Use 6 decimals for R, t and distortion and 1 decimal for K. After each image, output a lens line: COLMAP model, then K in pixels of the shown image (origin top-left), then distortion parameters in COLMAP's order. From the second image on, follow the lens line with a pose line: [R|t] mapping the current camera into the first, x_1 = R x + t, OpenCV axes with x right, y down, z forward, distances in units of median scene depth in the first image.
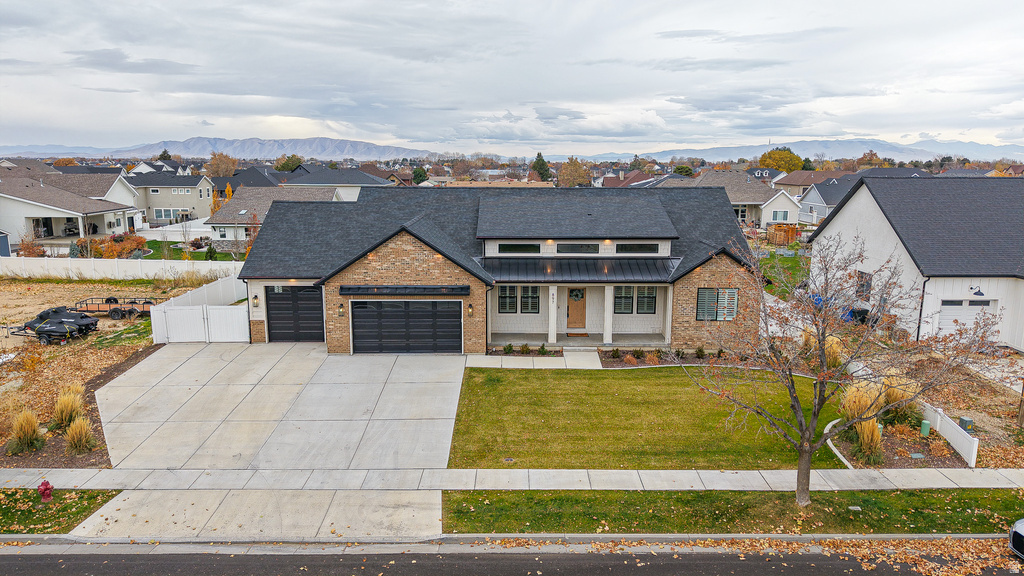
lens RADIAL K [[687.1, 0, 512.0], [0, 687.1, 288.0], [0, 0, 1]] dist [0.008506, 0.001031]
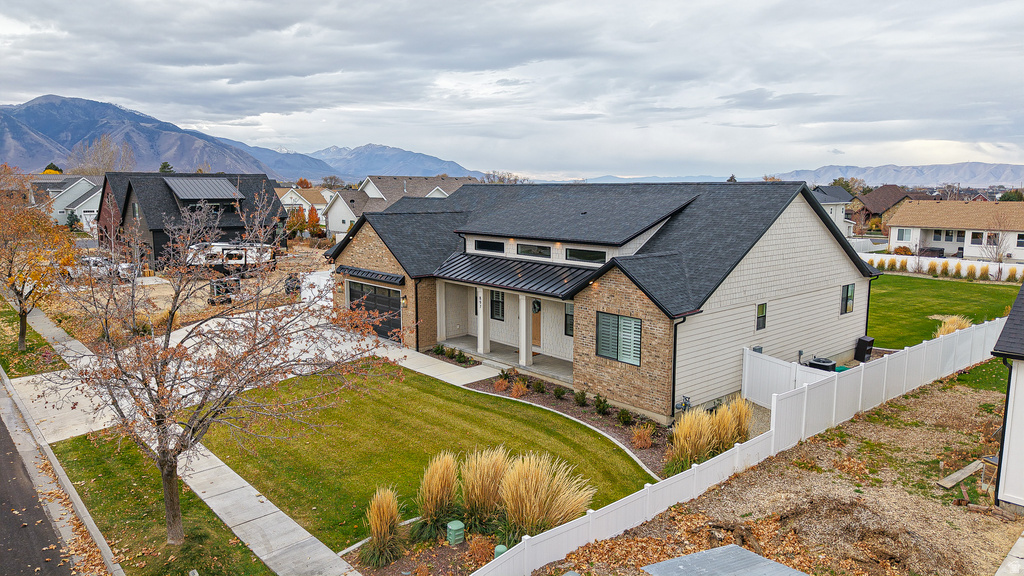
lens RADIAL K [[680.0, 0, 512.0], [0, 680.0, 288.0], [0, 0, 1]] dist [0.008159, 0.000162]
pose [[0.659321, 0.104830, -0.744517, 0.758149], [-0.133721, 0.990795, 0.021088, -0.027933], [0.739875, 0.085654, 0.667270, 0.454215]]
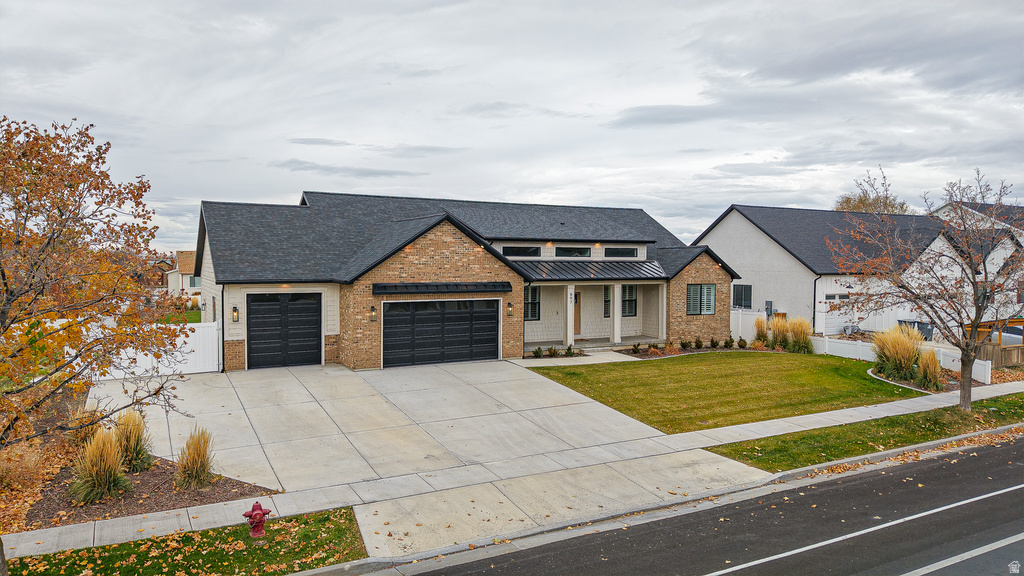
lens RADIAL K [[687.5, 0, 512.0], [0, 687.5, 288.0], [0, 0, 1]] dist [0.019439, -0.001174]
pose [[0.881322, -0.018548, 0.472153, -0.483915], [0.085962, 0.988848, -0.121613, 0.114712], [-0.464632, 0.147767, 0.873088, 0.193867]]
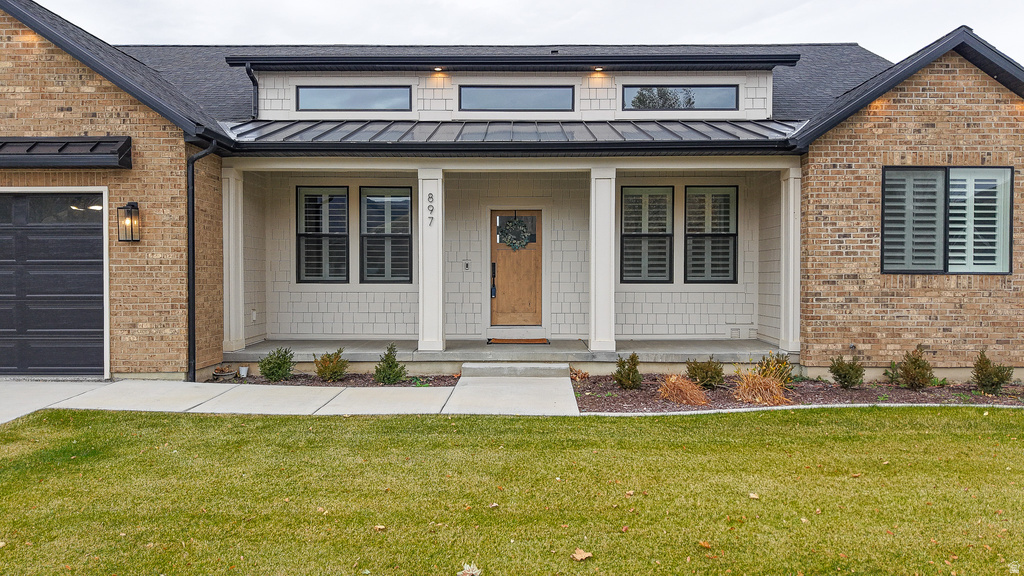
lens RADIAL K [[688.1, 0, 512.0], [0, 688.1, 288.0], [0, 0, 1]] dist [0.007412, -0.006320]
pose [[0.999937, -0.003773, -0.010593, 0.104862], [0.001923, 0.985522, -0.169535, 0.109477], [0.011080, 0.169504, 0.985467, 0.705996]]
